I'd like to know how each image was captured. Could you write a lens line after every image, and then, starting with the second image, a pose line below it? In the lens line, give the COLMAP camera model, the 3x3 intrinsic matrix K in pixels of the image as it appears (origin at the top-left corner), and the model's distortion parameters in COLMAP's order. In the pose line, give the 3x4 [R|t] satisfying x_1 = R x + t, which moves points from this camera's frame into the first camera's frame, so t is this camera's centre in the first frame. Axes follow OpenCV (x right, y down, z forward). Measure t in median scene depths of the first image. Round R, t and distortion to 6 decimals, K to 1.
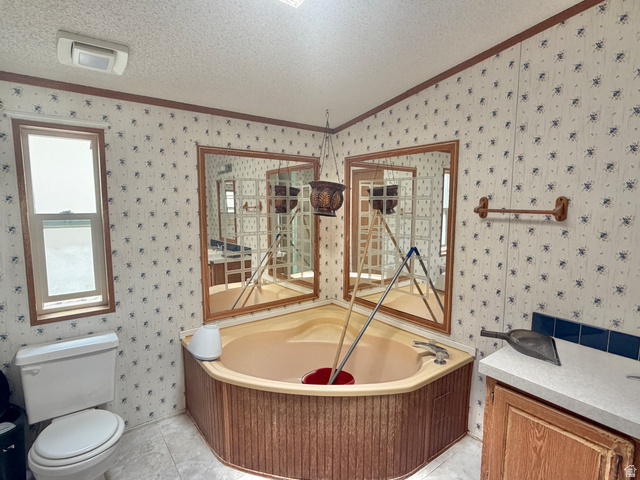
lens RADIAL K [[342.1, 0, 320.0], [0, 342.1, 240.0], [0, 0, 1]] dist [0.000799, 0.000306]
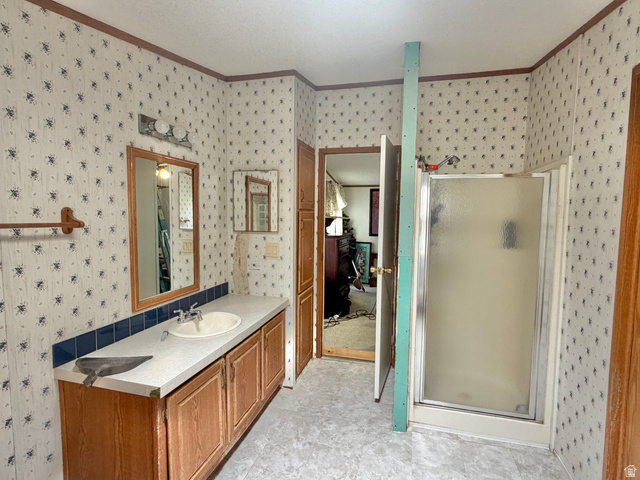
lens RADIAL K [[342.1, 0, 320.0], [0, 342.1, 240.0], [0, 0, 1]] dist [0.000799, 0.000306]
pose [[-0.601475, -0.070769, 0.795751, -0.425424], [0.075162, 0.986638, 0.144557, -0.116419], [-0.795348, 0.146758, -0.588118, 0.967226]]
